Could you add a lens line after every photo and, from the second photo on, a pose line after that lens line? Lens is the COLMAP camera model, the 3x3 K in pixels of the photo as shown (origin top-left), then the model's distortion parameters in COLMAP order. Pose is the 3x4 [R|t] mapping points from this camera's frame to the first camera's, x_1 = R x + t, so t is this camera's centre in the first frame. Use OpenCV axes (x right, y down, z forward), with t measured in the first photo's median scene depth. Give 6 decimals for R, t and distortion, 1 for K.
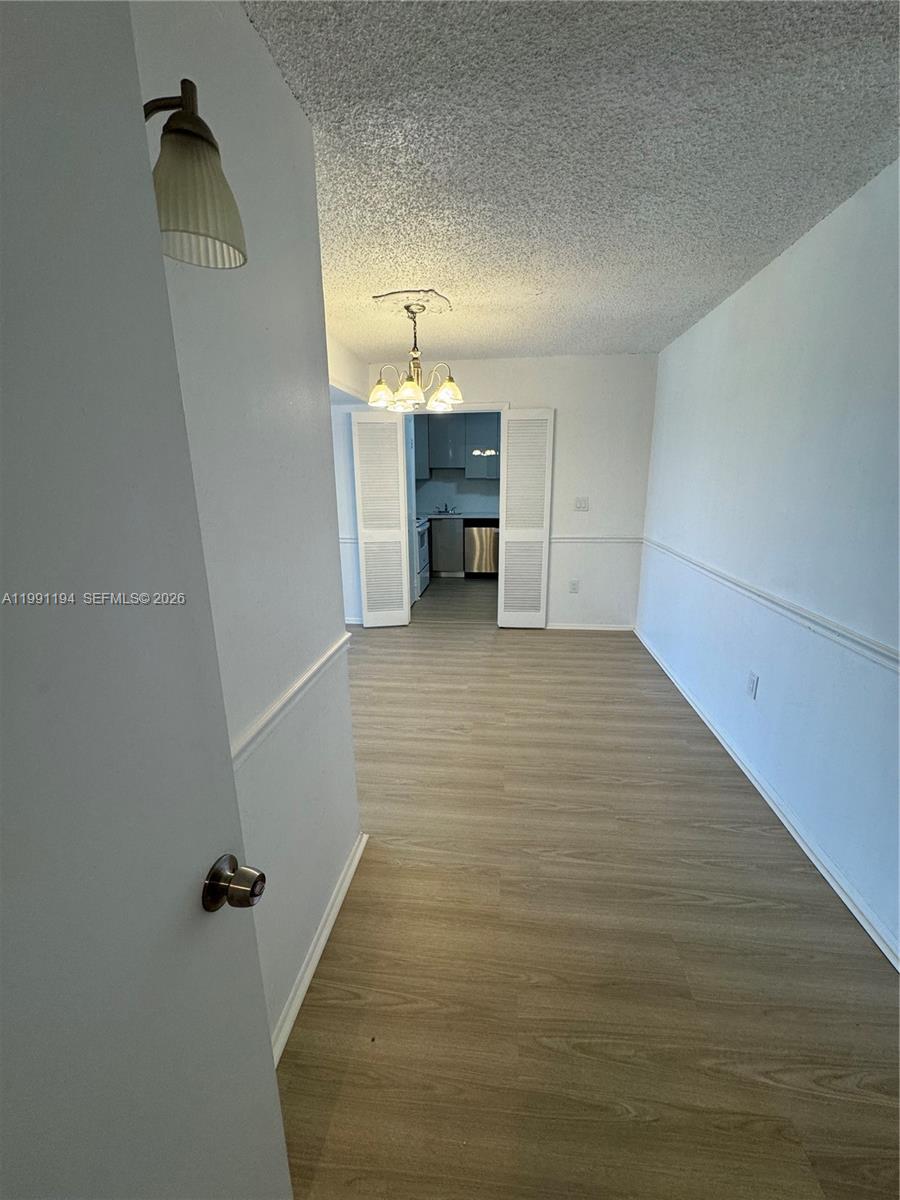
lens RADIAL K [[479.5, 0, 450.6], [0, 479.5, 608.2], [0, 0, 1]] dist [-0.003002, 0.000433]
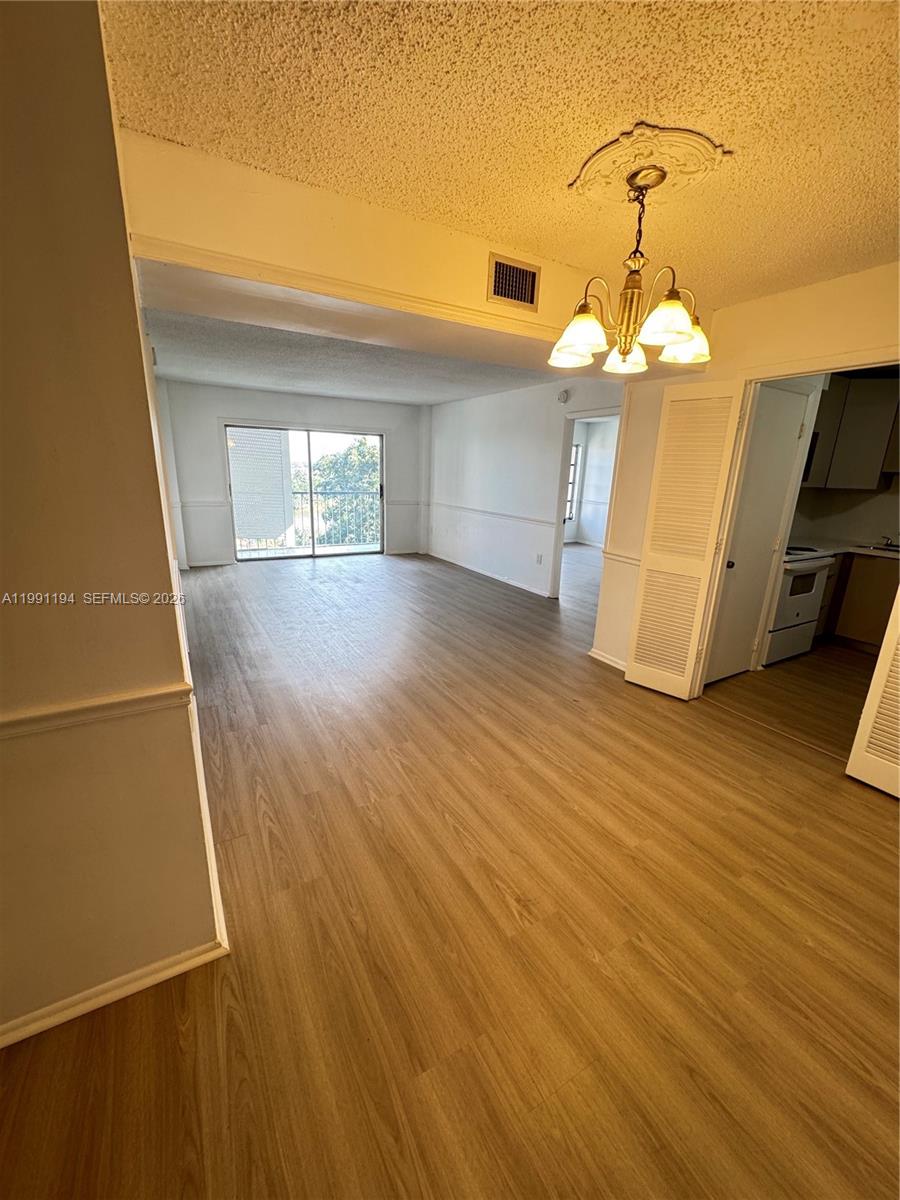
lens RADIAL K [[479.5, 0, 448.6], [0, 479.5, 603.0], [0, 0, 1]] dist [-0.003002, 0.000433]
pose [[0.591855, 0.247845, -0.766995, 0.258710], [-0.254344, 0.960364, 0.114065, -0.118092], [0.764864, 0.127570, 0.631434, 0.405709]]
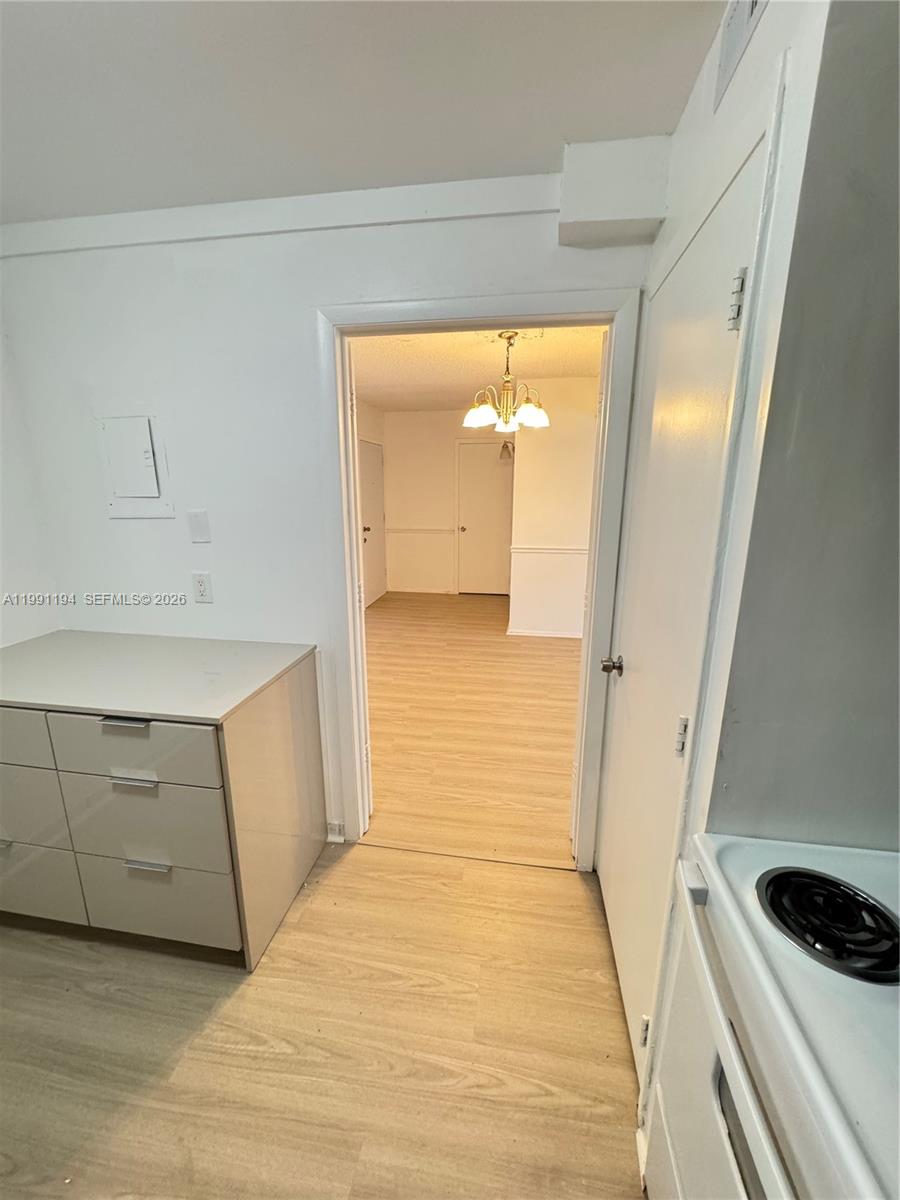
lens RADIAL K [[479.5, 0, 449.2], [0, 479.5, 597.3], [0, 0, 1]] dist [-0.003002, 0.000433]
pose [[-0.998797, 0.001489, 0.049005, -0.000364], [0.025089, 0.874275, 0.484783, -0.493341], [-0.042122, 0.485429, -0.873261, 1.710978]]
